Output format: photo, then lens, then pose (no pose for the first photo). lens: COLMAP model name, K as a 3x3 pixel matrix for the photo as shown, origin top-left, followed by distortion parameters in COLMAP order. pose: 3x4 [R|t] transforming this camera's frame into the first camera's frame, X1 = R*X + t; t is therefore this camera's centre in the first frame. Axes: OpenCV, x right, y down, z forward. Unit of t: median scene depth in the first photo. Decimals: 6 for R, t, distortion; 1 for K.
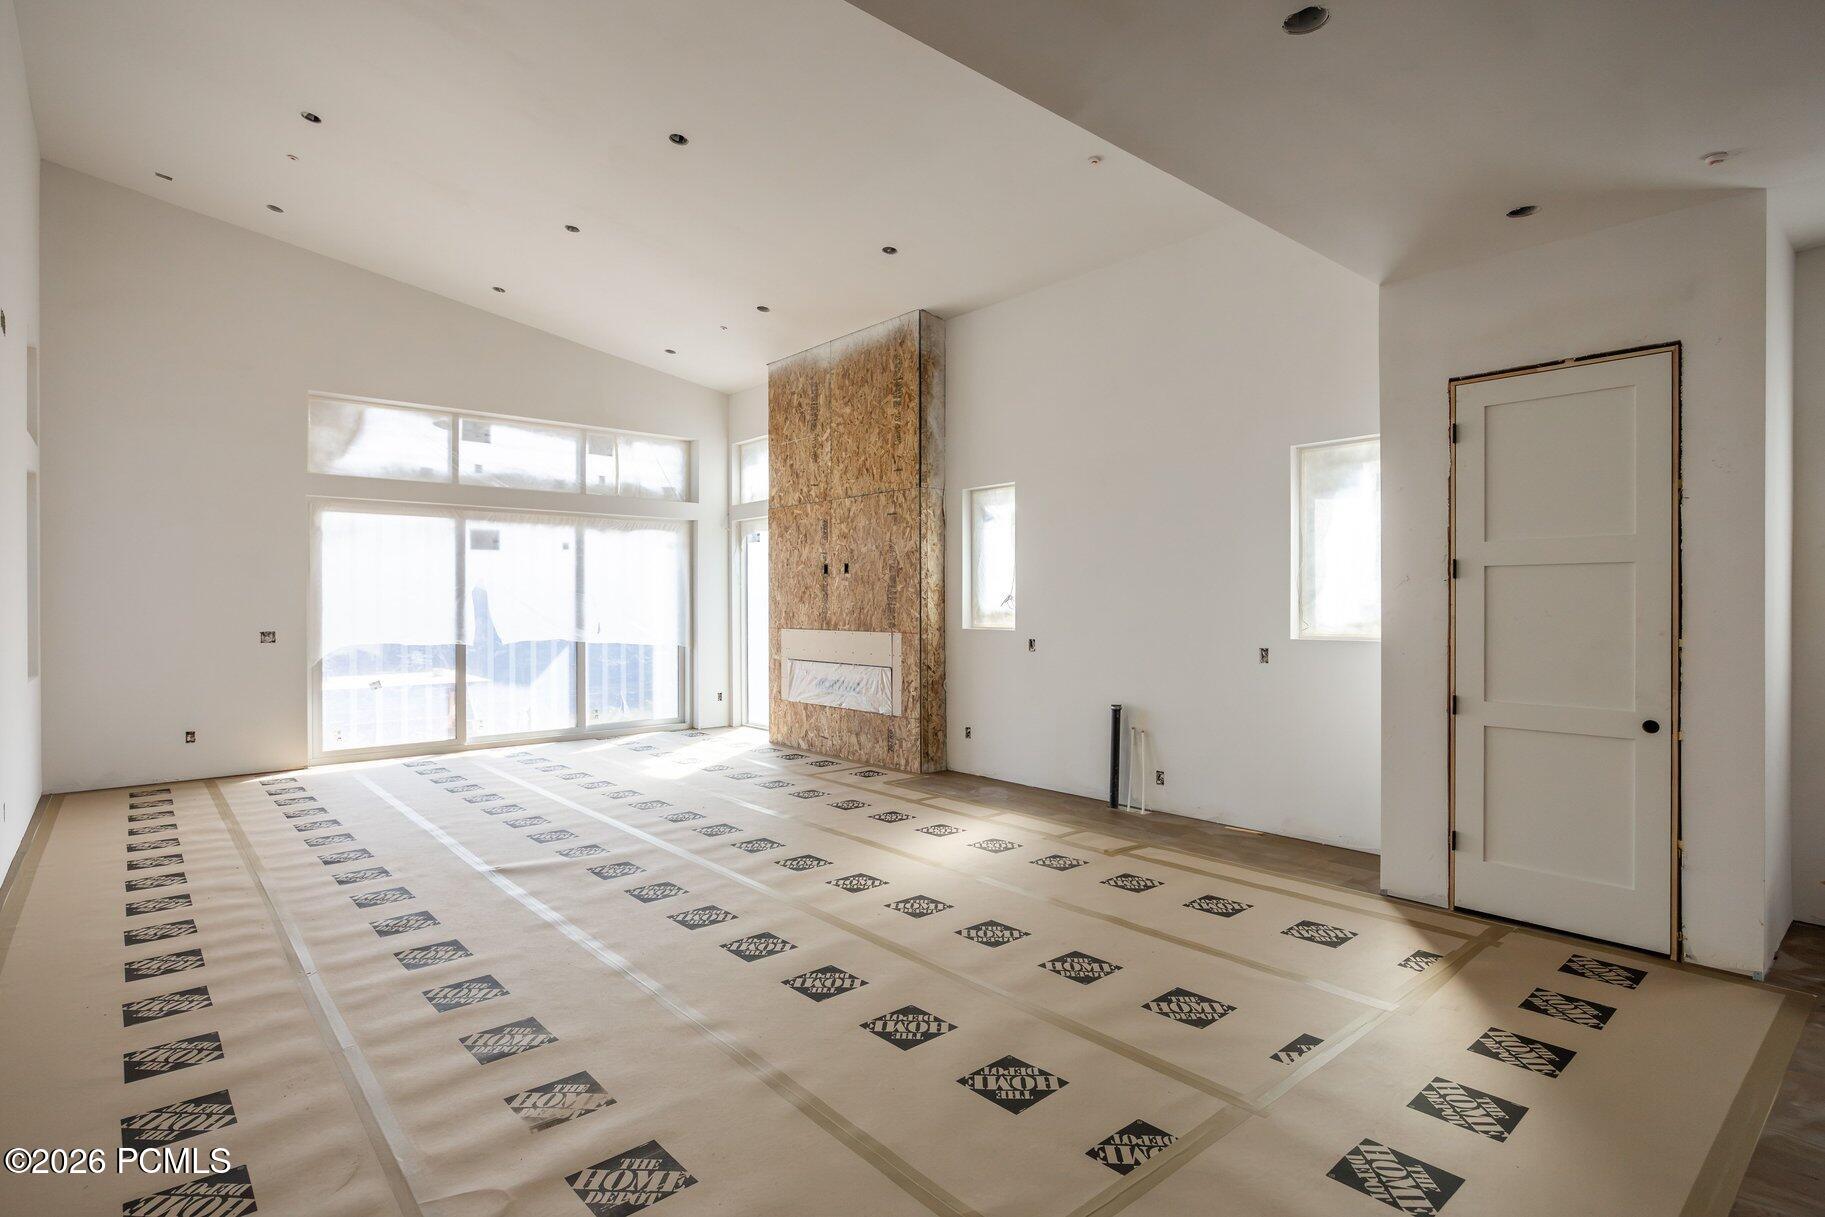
lens RADIAL K [[935.2, 0, 1078.6], [0, 935.2, 610.5], [0, 0, 1]] dist [-0.001614, -0.000017]
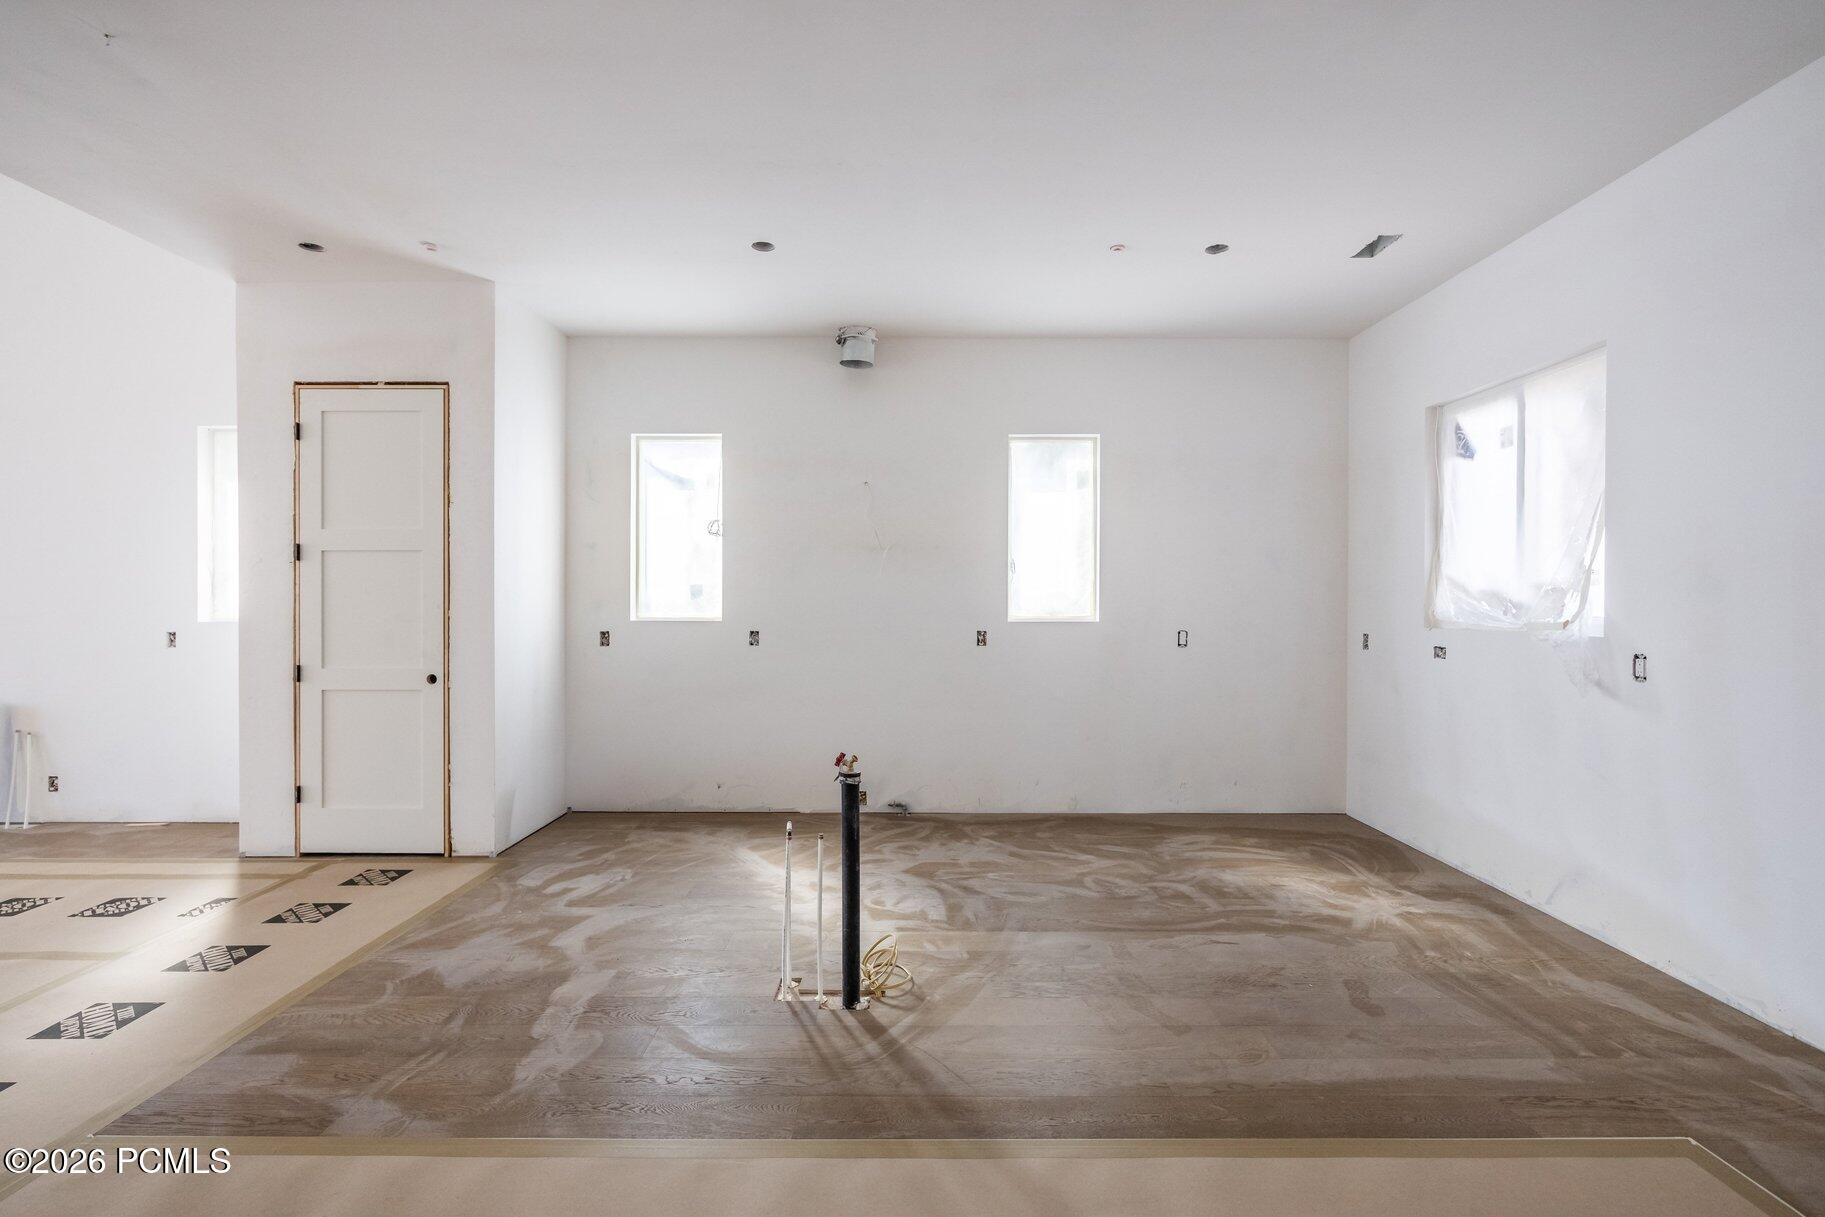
lens RADIAL K [[821.5, 0, 870.8], [0, 821.5, 606.8], [0, 0, 1]] dist [-0.002023, -0.000149]
pose [[0.717621, -0.002450, 0.696429, 0.050890], [-0.001112, 0.999989, 0.004664, 0.003756], [-0.696433, -0.004122, 0.717610, -0.044844]]
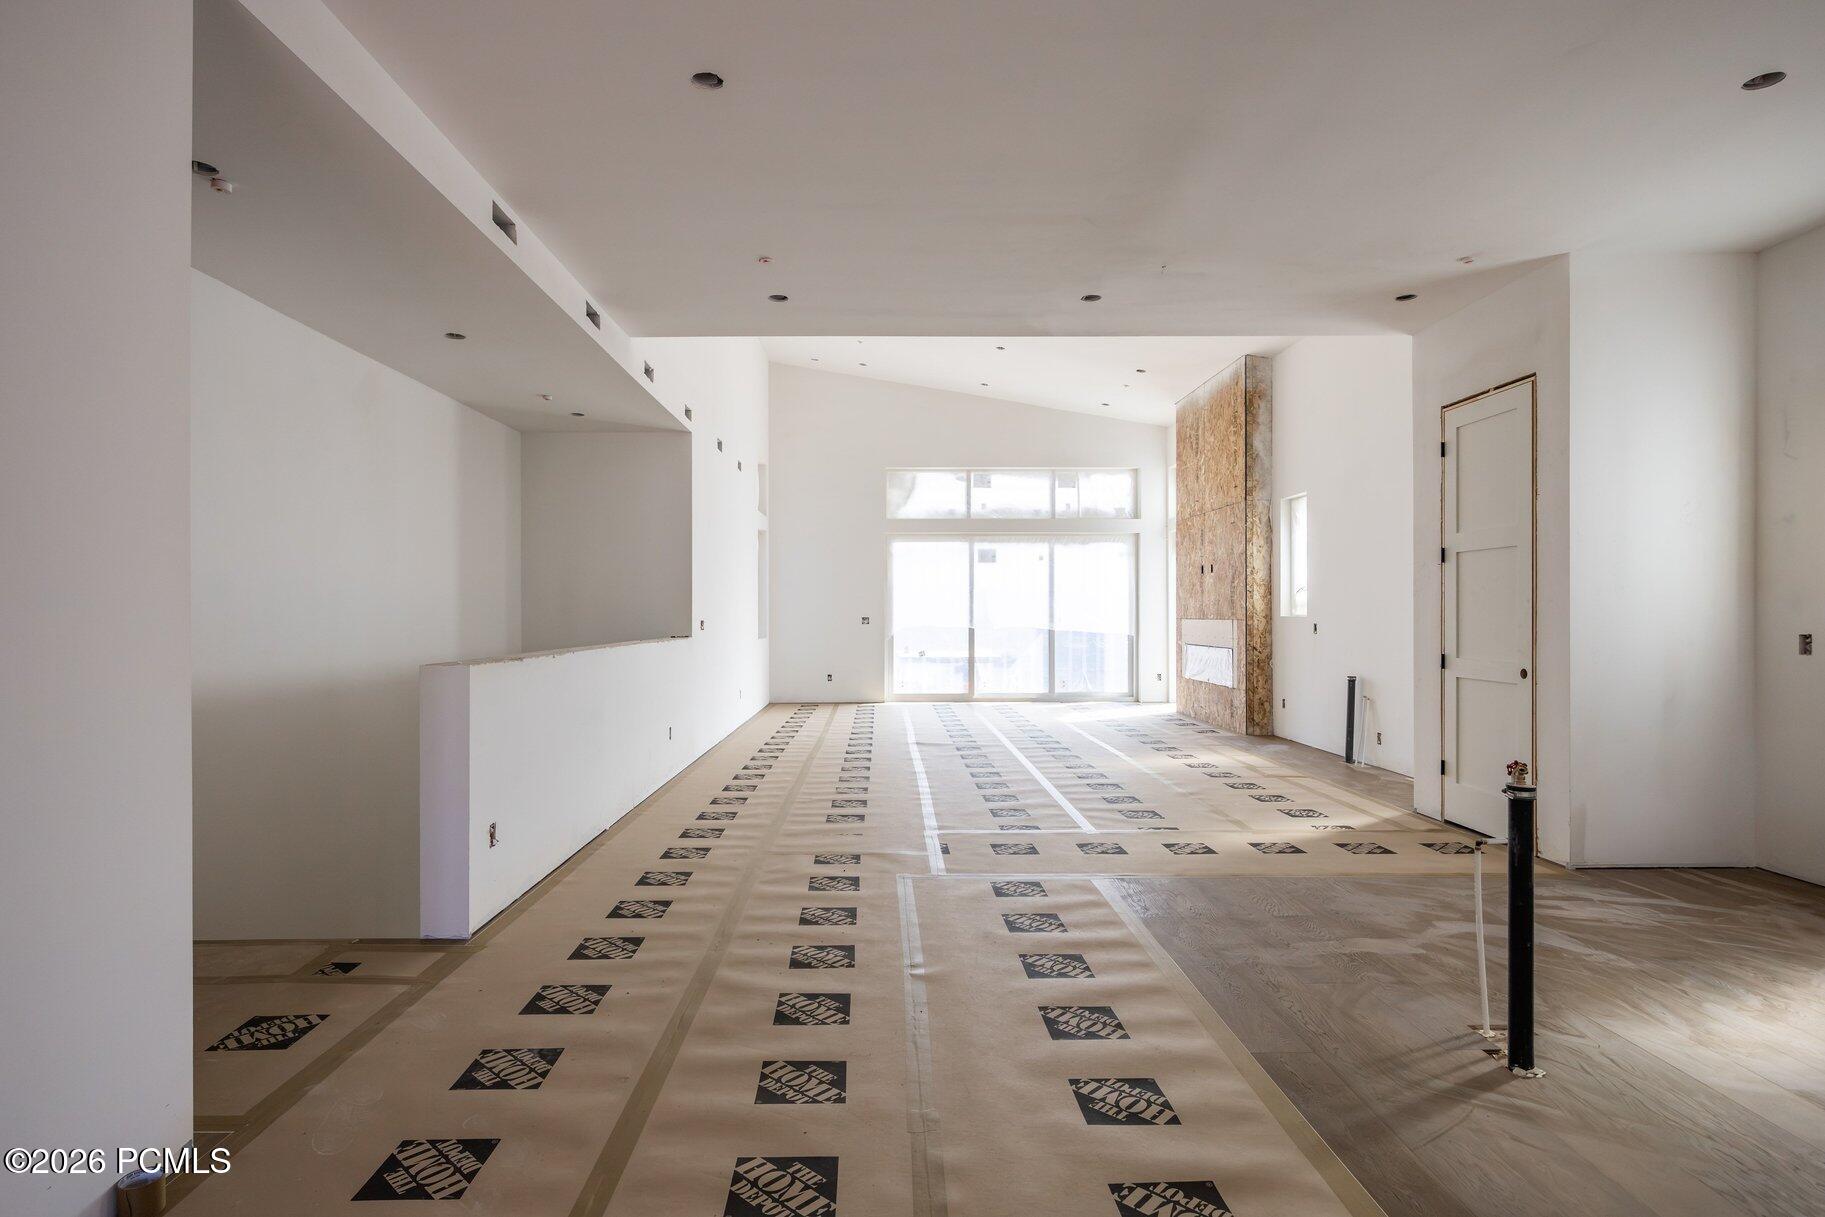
lens RADIAL K [[793.9, 0, 912.5], [0, 793.9, 608.5], [0, 0, 1]] dist [-0.000746, 0.000003]
pose [[0.781331, 0.002043, -0.624114, 0.124754], [-0.000575, 0.999997, 0.002554, 0.006425], [0.624117, -0.001637, 0.781329, -0.073631]]
